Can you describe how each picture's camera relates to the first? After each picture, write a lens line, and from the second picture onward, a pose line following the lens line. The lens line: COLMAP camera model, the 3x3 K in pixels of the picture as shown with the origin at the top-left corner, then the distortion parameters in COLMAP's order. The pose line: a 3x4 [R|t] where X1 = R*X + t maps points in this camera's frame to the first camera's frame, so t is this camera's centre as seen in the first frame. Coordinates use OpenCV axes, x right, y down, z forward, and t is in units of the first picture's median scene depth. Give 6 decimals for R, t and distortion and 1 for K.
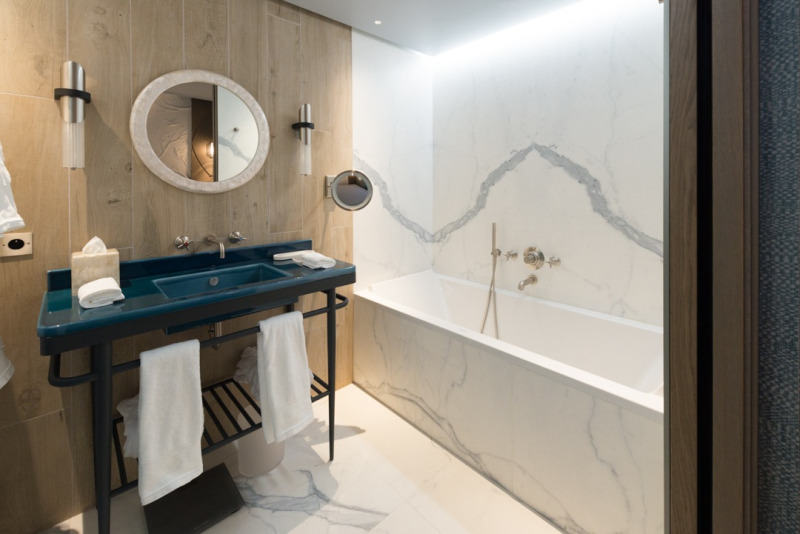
lens RADIAL K [[337.5, 0, 400.0], [0, 337.5, 267.0], [0, 0, 1]] dist [-0.001399, 0.000229]
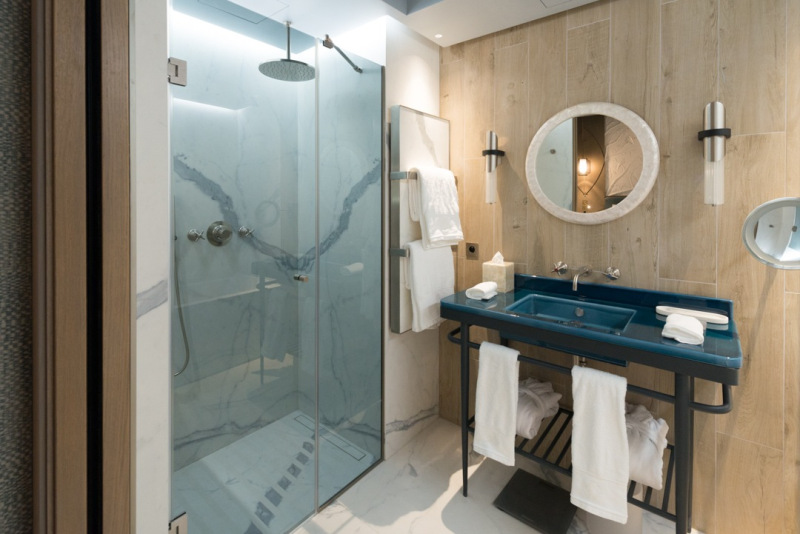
lens RADIAL K [[331.6, 0, 399.7], [0, 331.6, 283.6], [0, 0, 1]] dist [0.012619, -0.000299]
pose [[0.184776, 0.207596, -0.960605, 0.347678], [-0.258554, 0.953272, 0.156277, -0.068751], [0.948160, 0.219492, 0.229817, 0.317939]]
